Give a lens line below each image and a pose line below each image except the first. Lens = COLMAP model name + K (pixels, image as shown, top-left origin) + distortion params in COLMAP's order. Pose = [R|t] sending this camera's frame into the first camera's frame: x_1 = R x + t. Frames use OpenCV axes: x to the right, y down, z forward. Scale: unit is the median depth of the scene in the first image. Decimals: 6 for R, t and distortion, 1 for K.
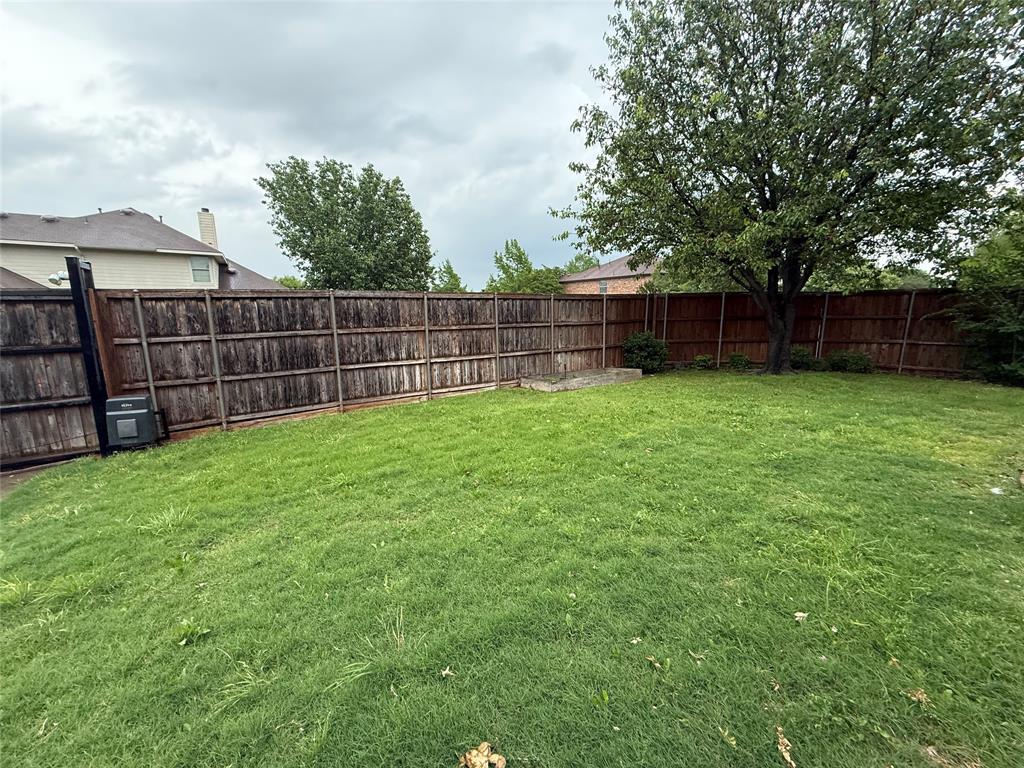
lens RADIAL K [[406.3, 0, 510.1], [0, 406.3, 383.7], [0, 0, 1]] dist [0.000059, -0.000282]
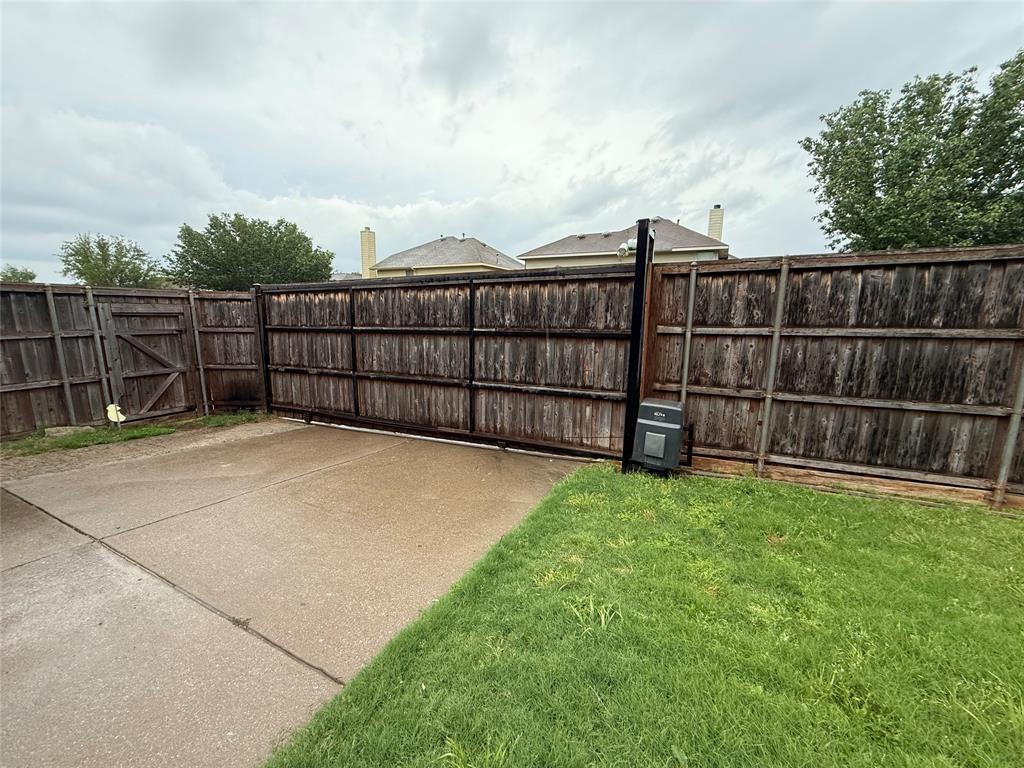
lens RADIAL K [[406.3, 0, 509.3], [0, 406.3, 381.7], [0, 0, 1]] dist [0.000059, -0.000282]
pose [[0.511110, 0.160744, -0.844351, -0.387814], [-0.163775, 0.982572, 0.087920, -0.022610], [0.843768, 0.093347, 0.528528, 0.304813]]
